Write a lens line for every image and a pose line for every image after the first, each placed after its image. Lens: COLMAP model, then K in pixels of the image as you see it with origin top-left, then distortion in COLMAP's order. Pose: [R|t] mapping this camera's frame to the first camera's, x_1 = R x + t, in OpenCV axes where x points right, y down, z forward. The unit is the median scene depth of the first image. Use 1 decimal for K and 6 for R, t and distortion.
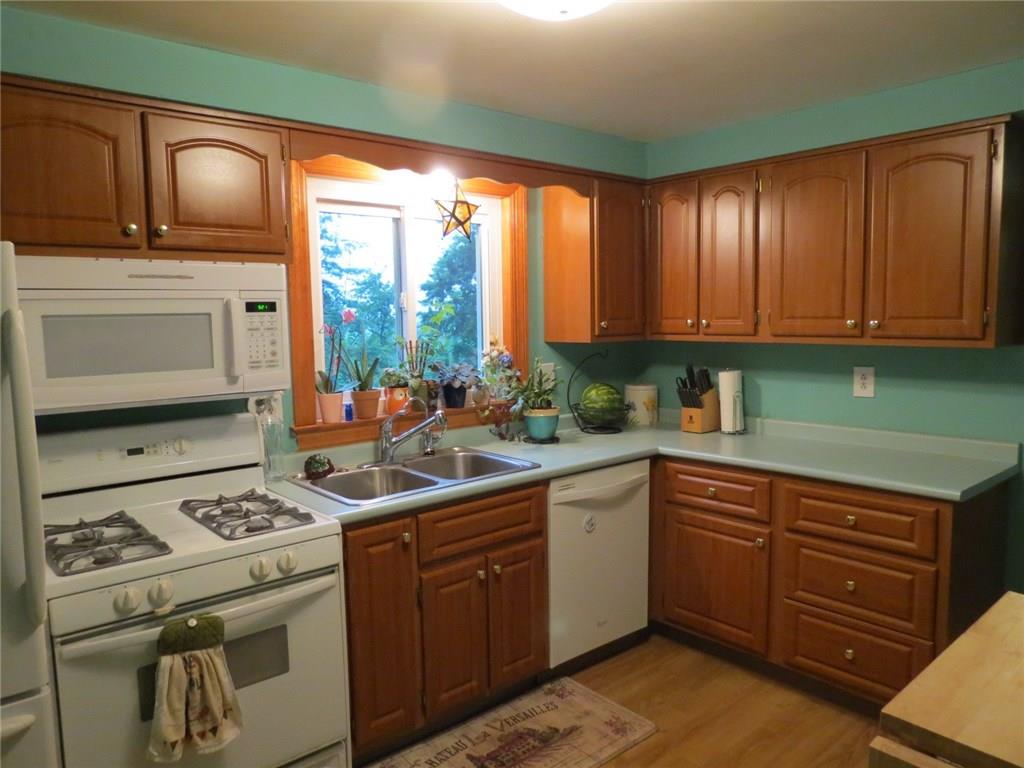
lens RADIAL K [[724.3, 0, 508.9], [0, 724.3, 377.8], [0, 0, 1]] dist [-0.032816, 0.008975]
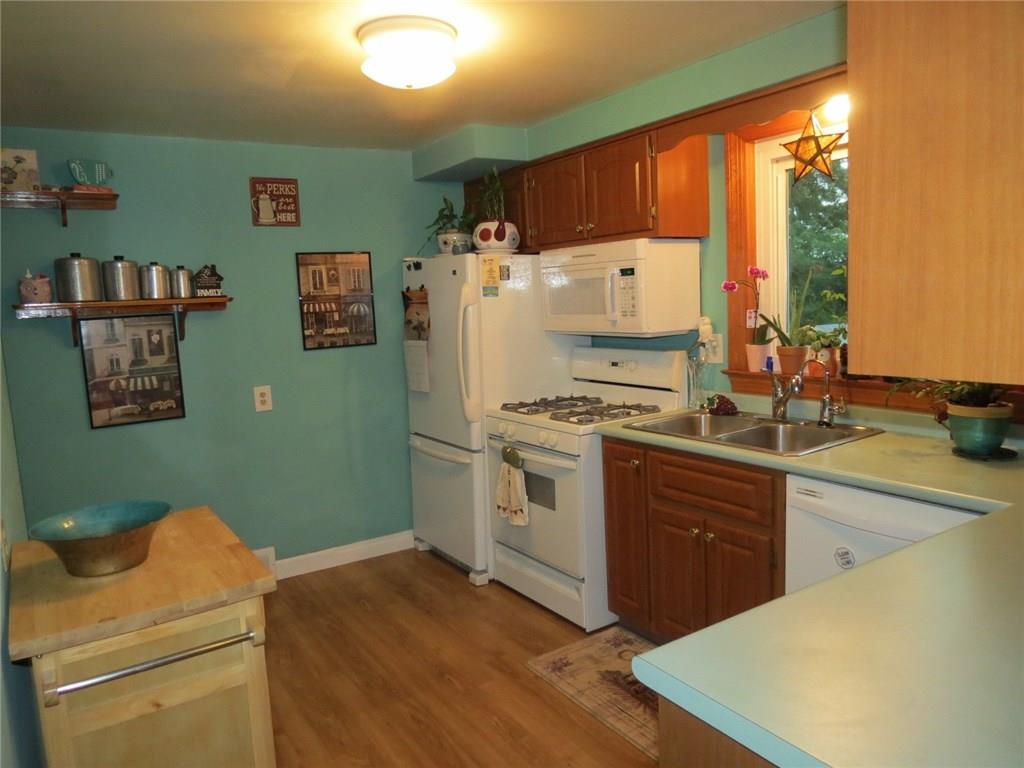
lens RADIAL K [[724.3, 0, 509.9], [0, 724.3, 389.1], [0, 0, 1]] dist [-0.032816, 0.008975]
pose [[-0.125388, 0.154736, -0.979967, 1.094758], [-0.034385, 0.986491, 0.160166, -0.092128], [0.991512, 0.053779, -0.118373, 0.969589]]
